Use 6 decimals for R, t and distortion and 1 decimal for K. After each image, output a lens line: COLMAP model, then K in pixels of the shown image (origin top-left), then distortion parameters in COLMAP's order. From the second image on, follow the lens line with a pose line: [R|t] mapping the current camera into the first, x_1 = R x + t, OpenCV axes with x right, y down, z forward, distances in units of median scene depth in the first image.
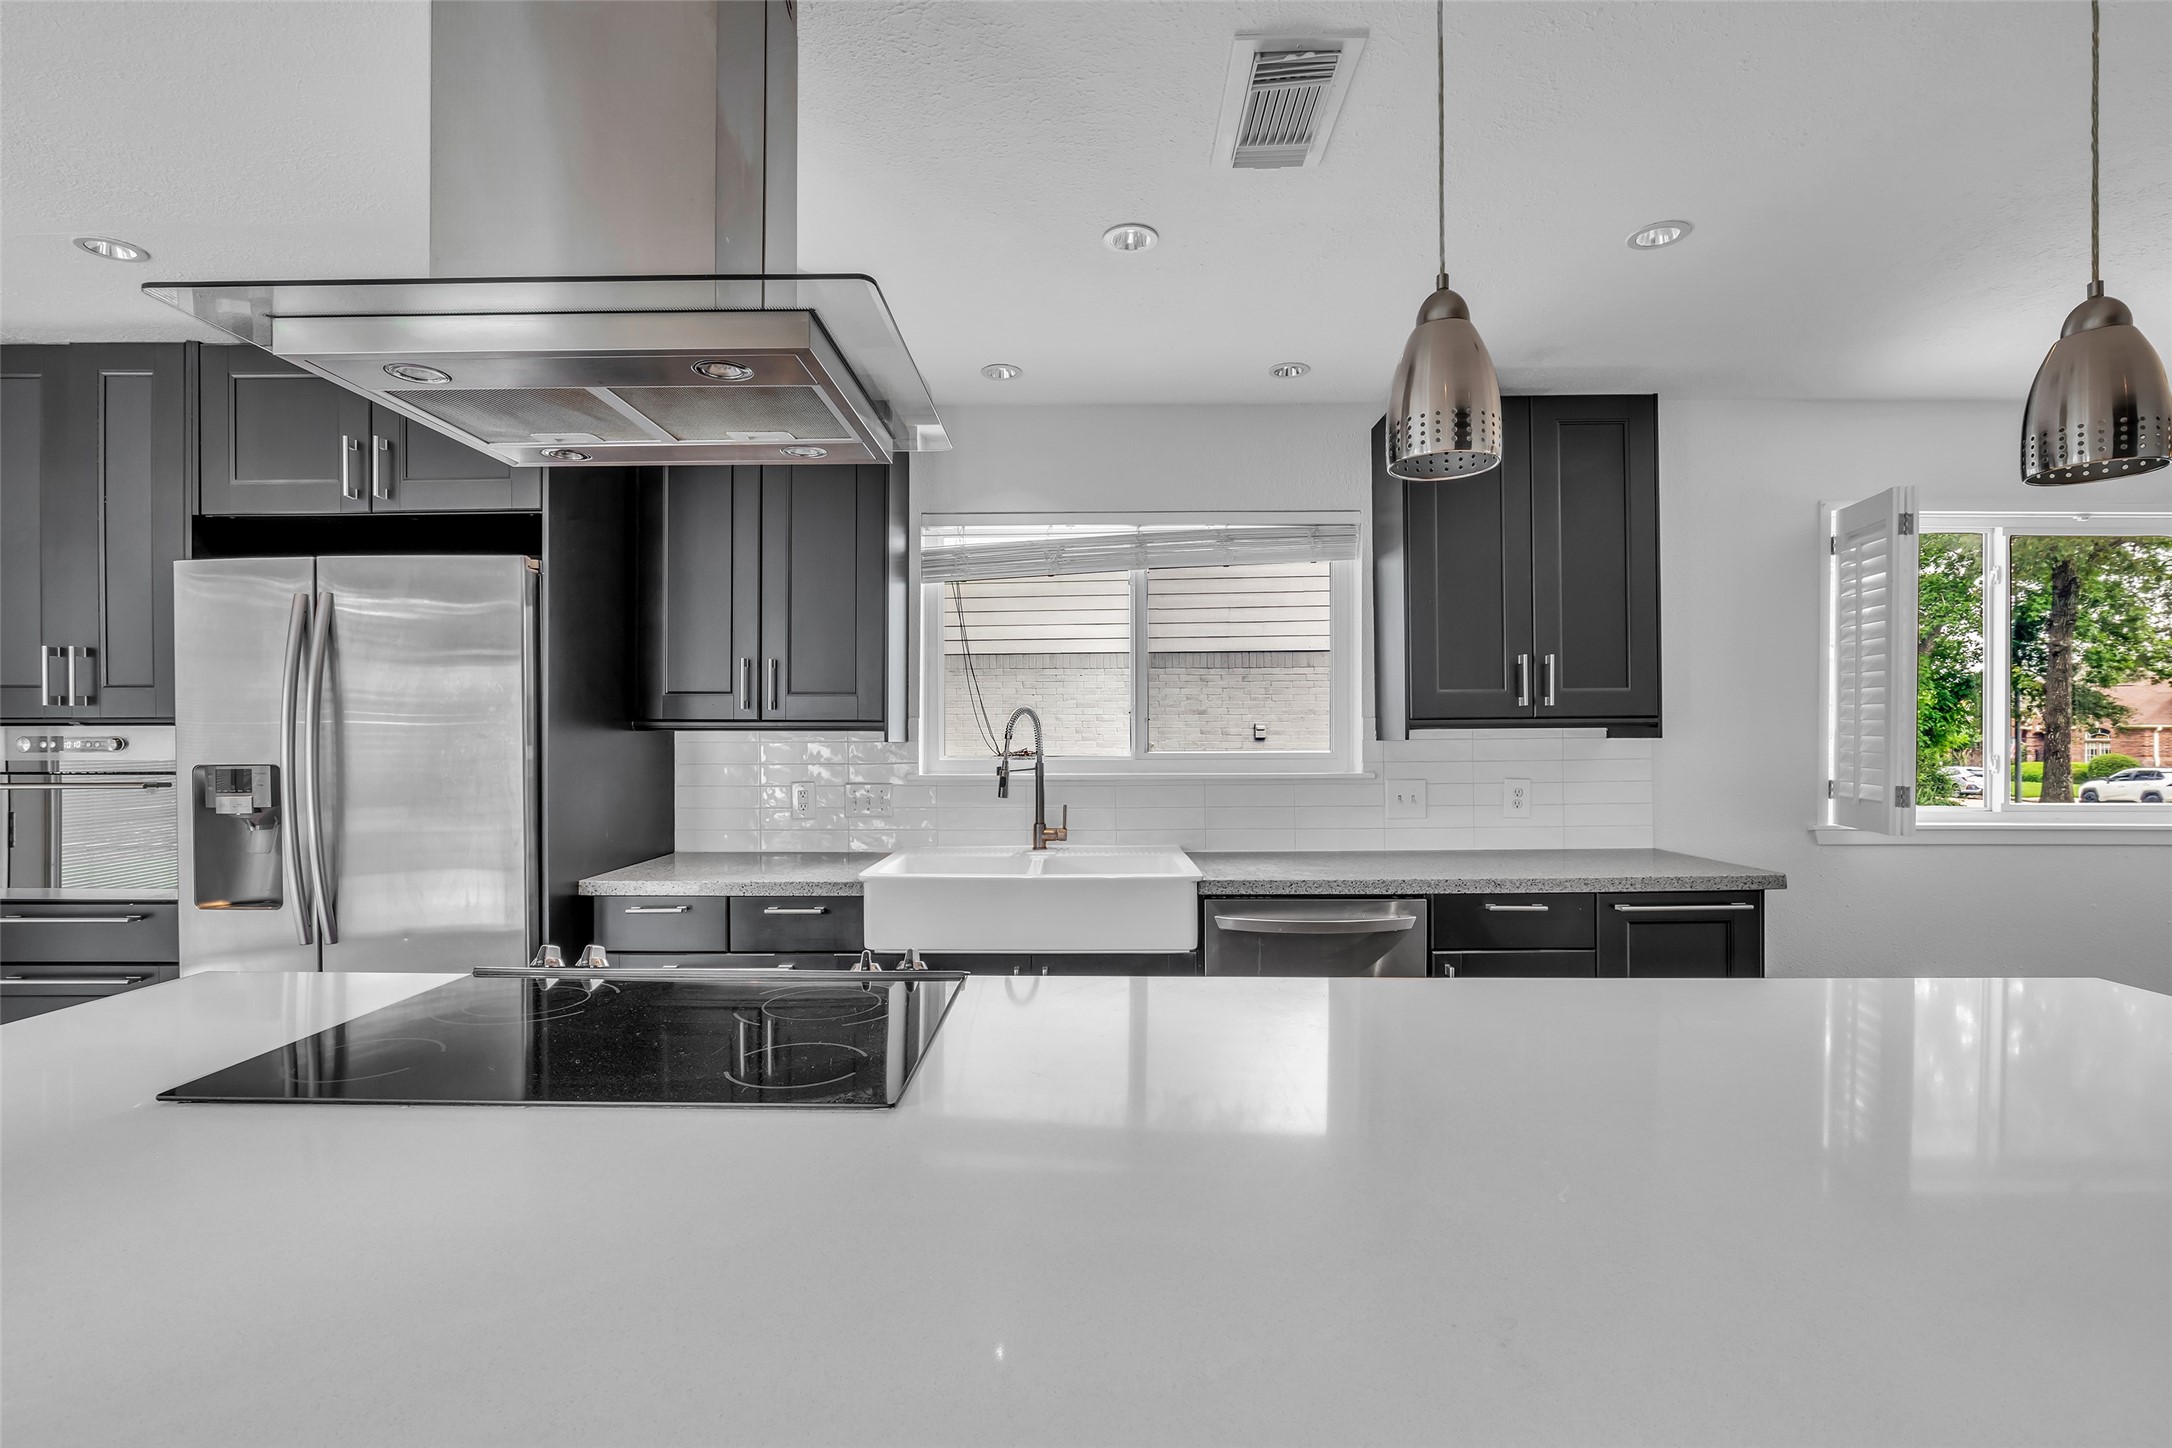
lens RADIAL K [[1000.0, 0, 1086.8], [0, 1000.0, 726.0], [0, 0, 1]] dist [-0.005249, 0.000606]
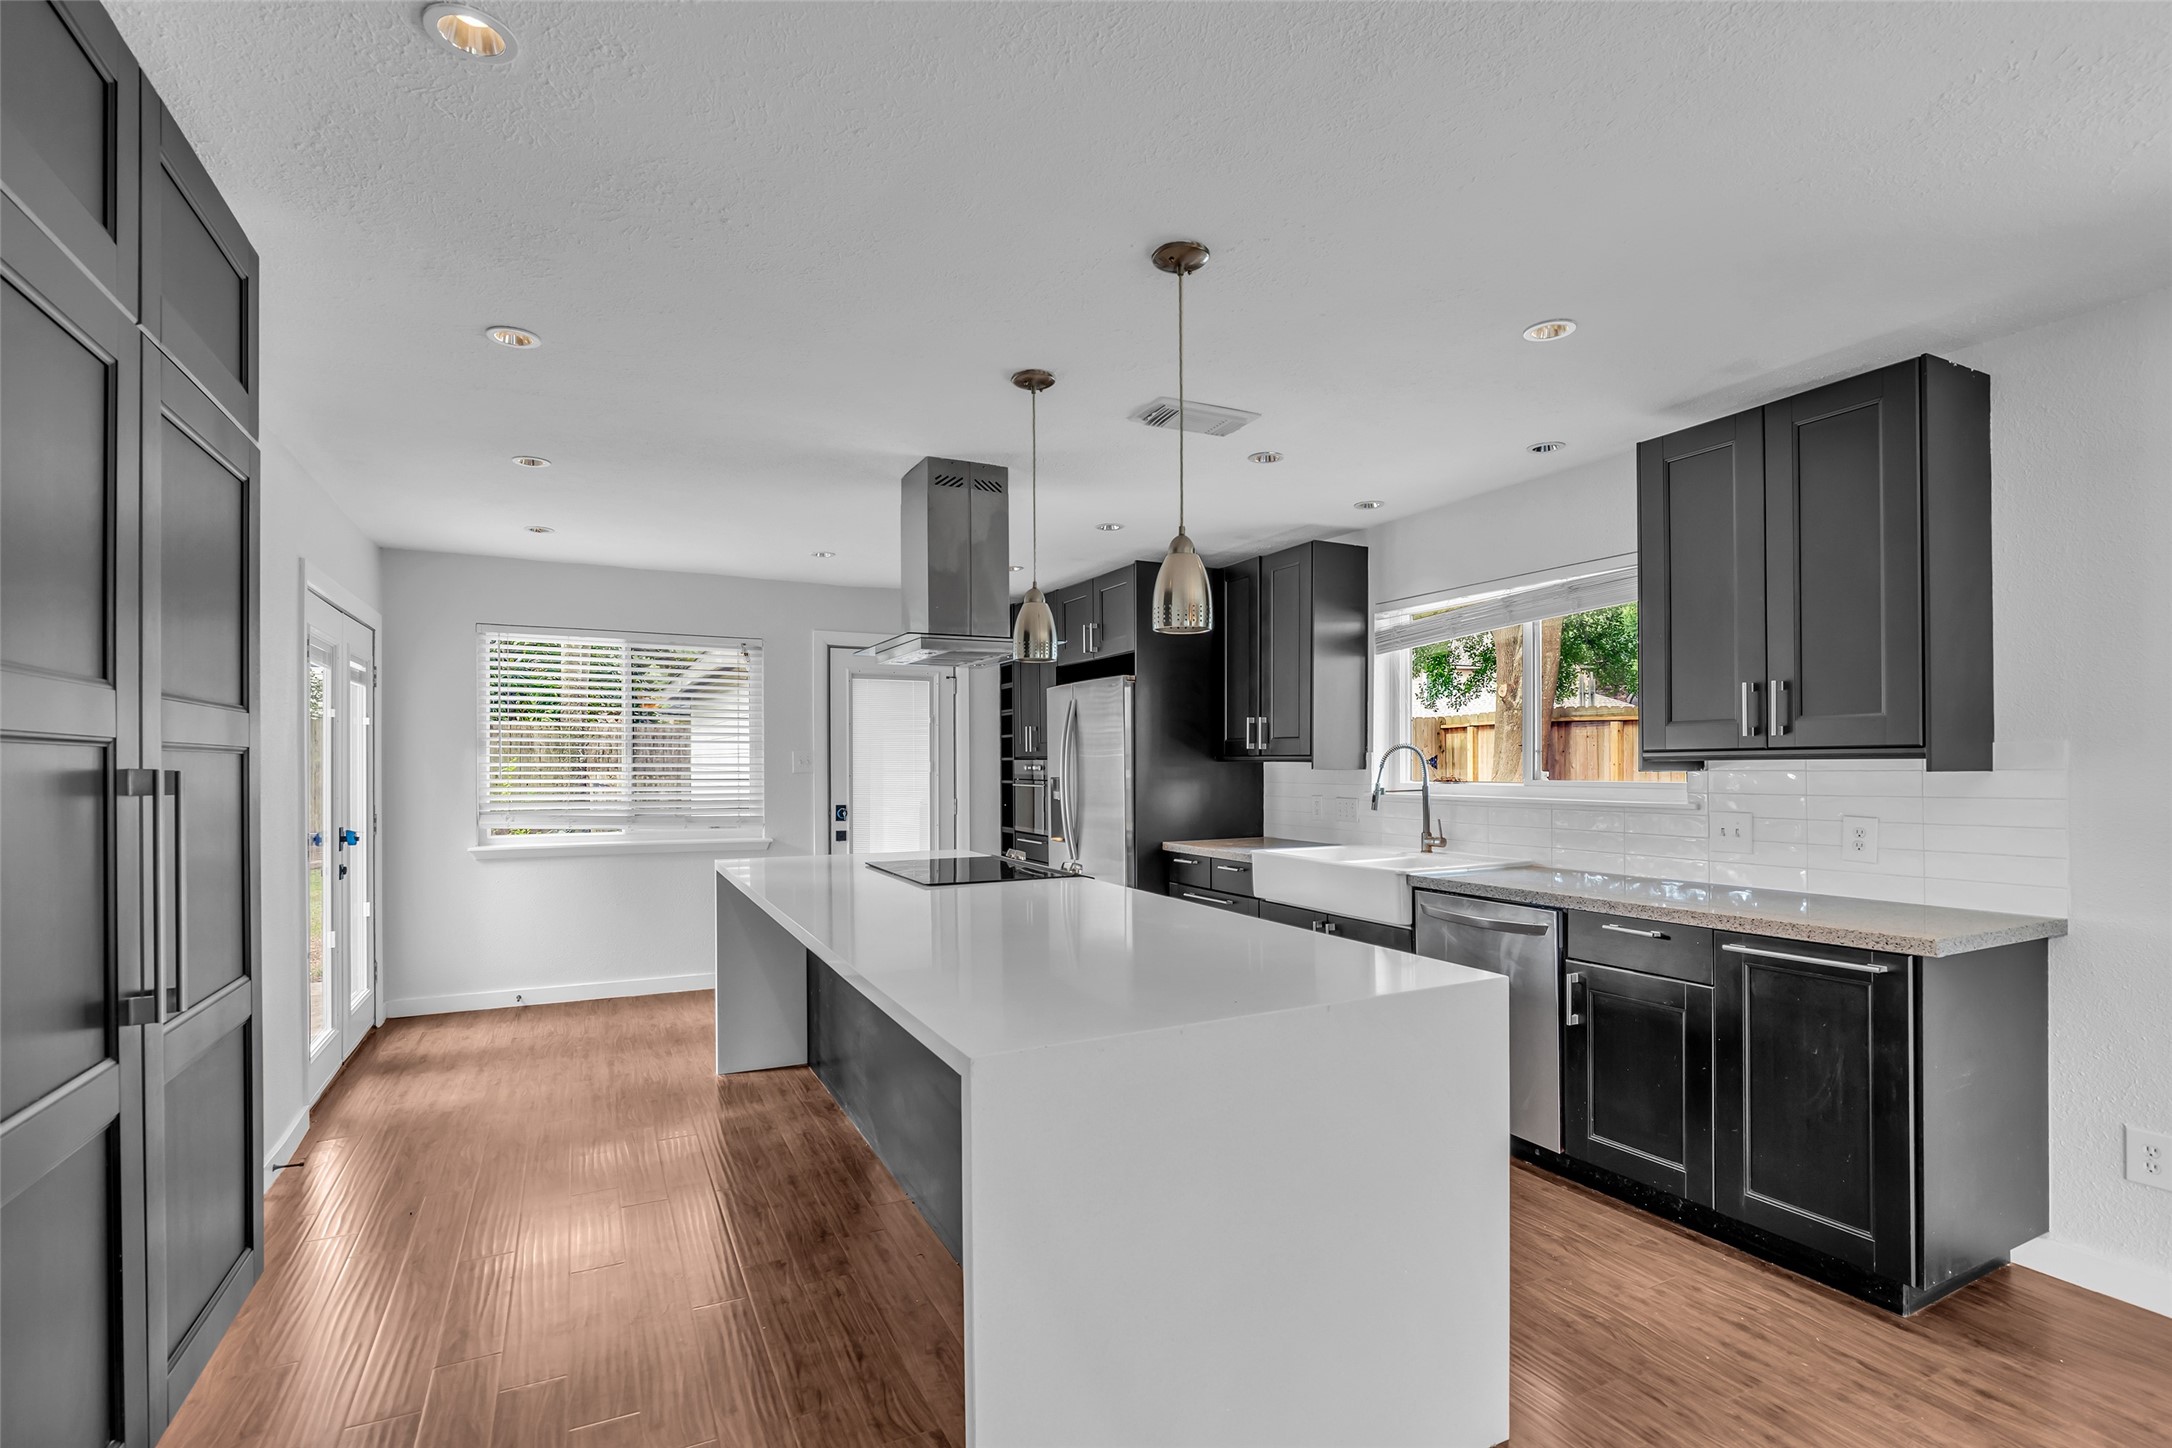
lens RADIAL K [[1000.0, 0, 1085.2], [0, 1000.0, 770.8], [0, 0, 1]] dist [-0.005249, 0.000606]
pose [[0.462063, 0.008999, -0.886801, 0.940341], [0.006196, 0.999891, 0.013375, -0.003786], [0.886825, -0.011675, 0.461957, 0.003176]]
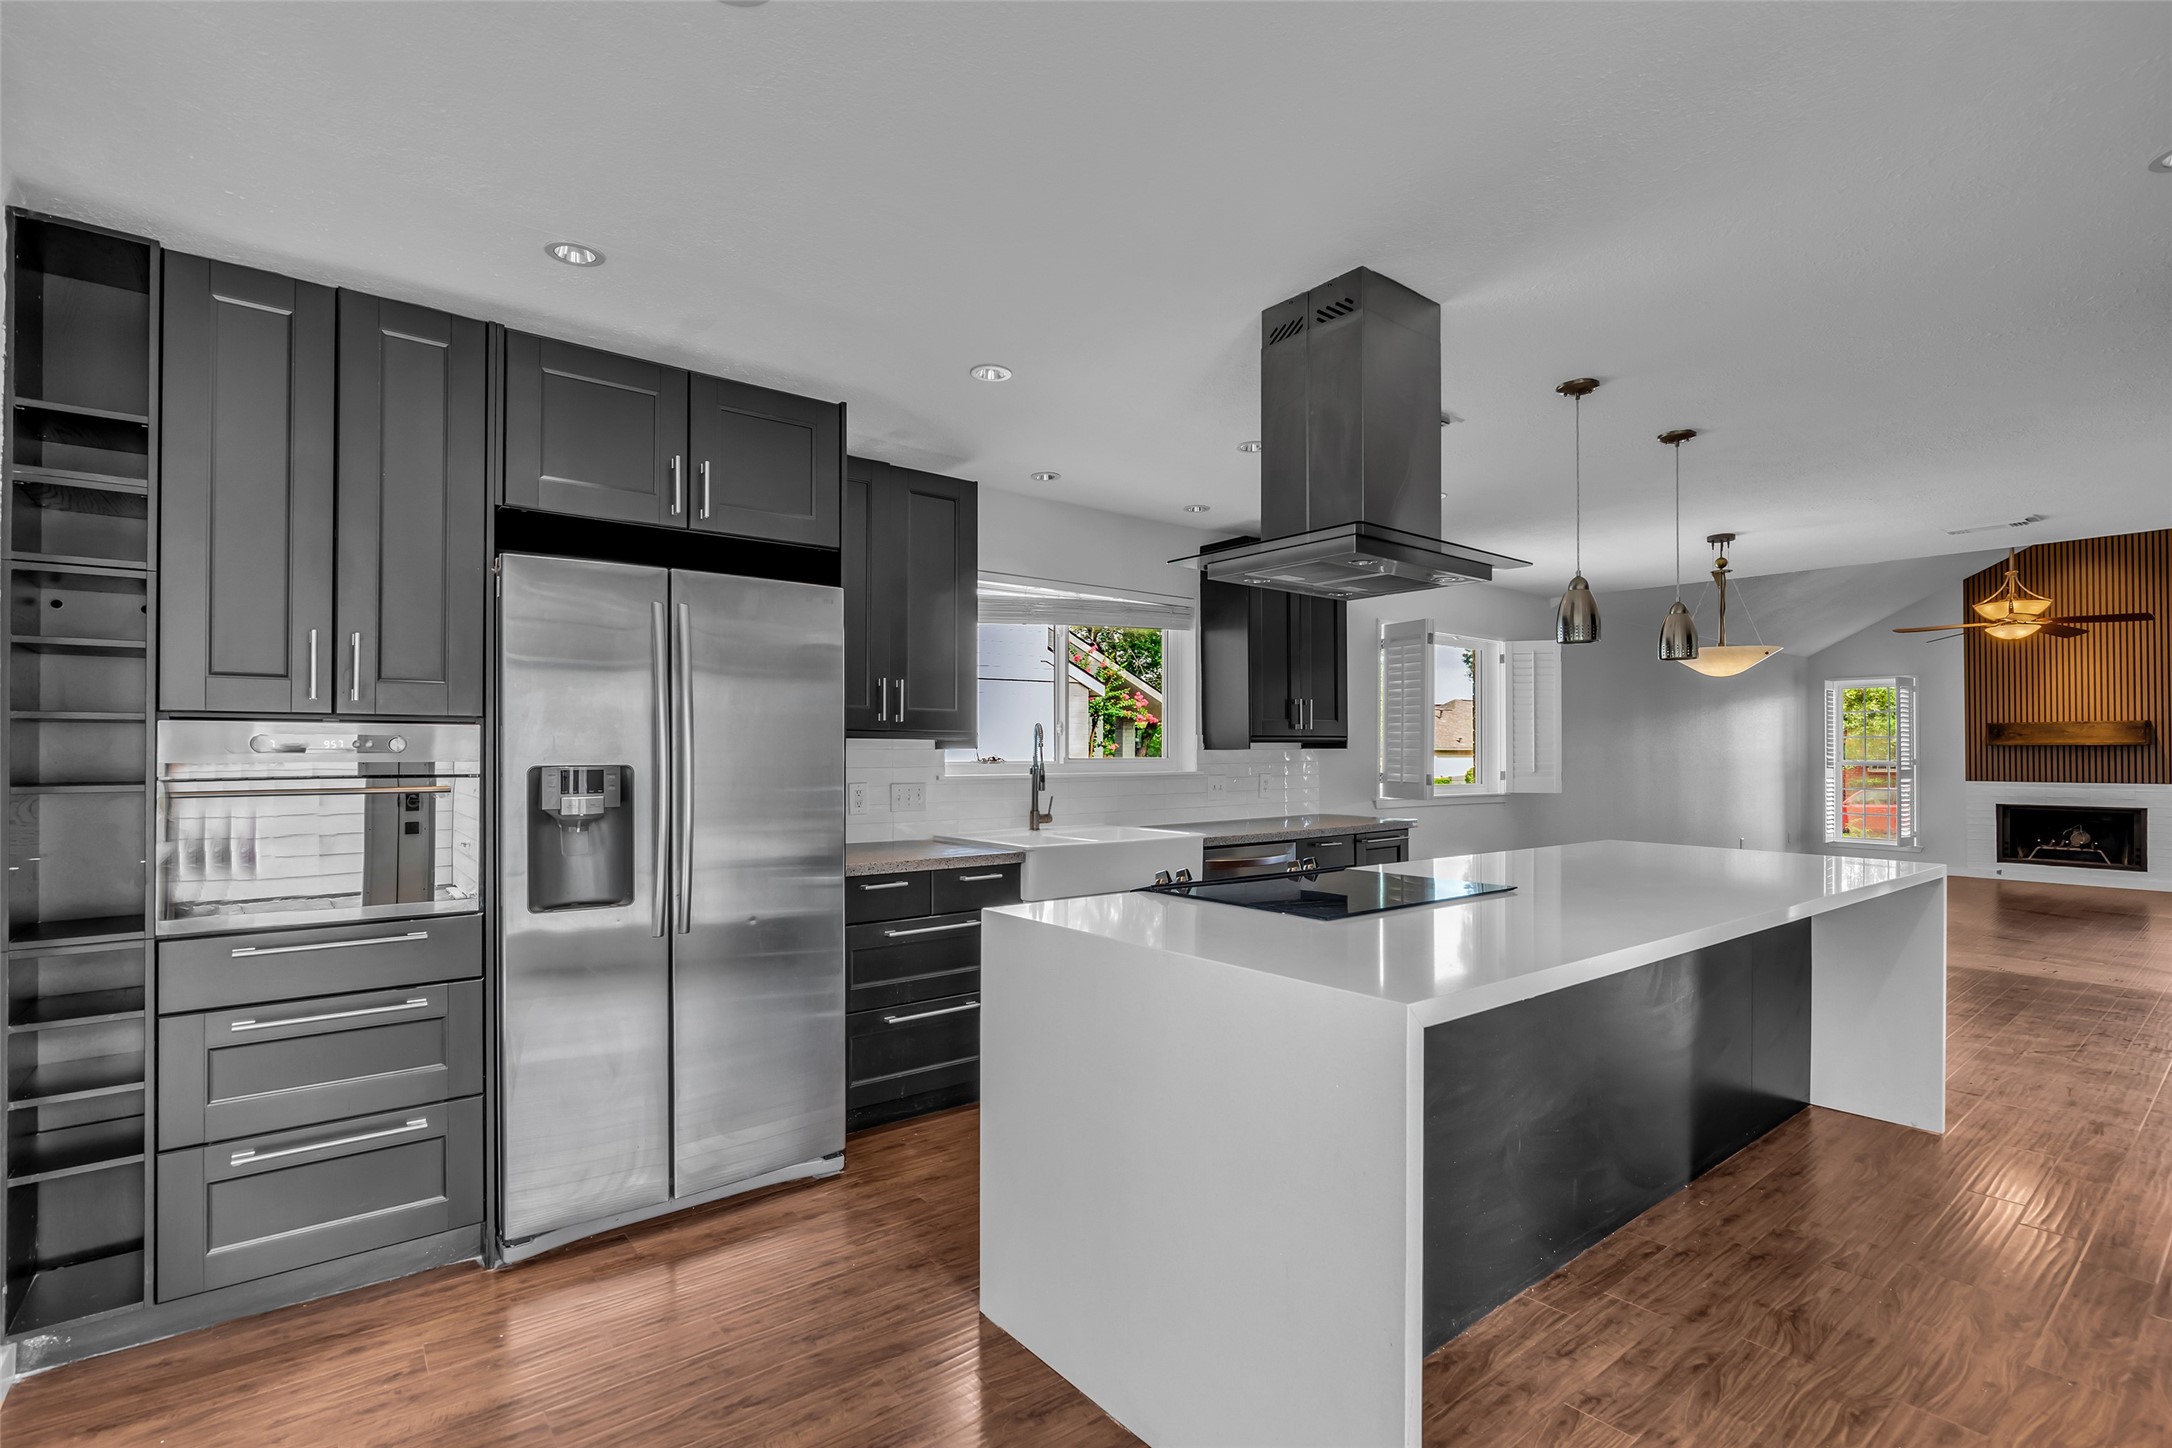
lens RADIAL K [[1000.0, 0, 1093.6], [0, 1000.0, 722.1], [0, 0, 1]] dist [-0.005249, 0.000606]
pose [[0.772753, 0.019977, 0.634393, -0.865395], [-0.001124, 0.999546, -0.030107, 0.019716], [-0.634706, 0.022552, 0.772424, -0.082938]]
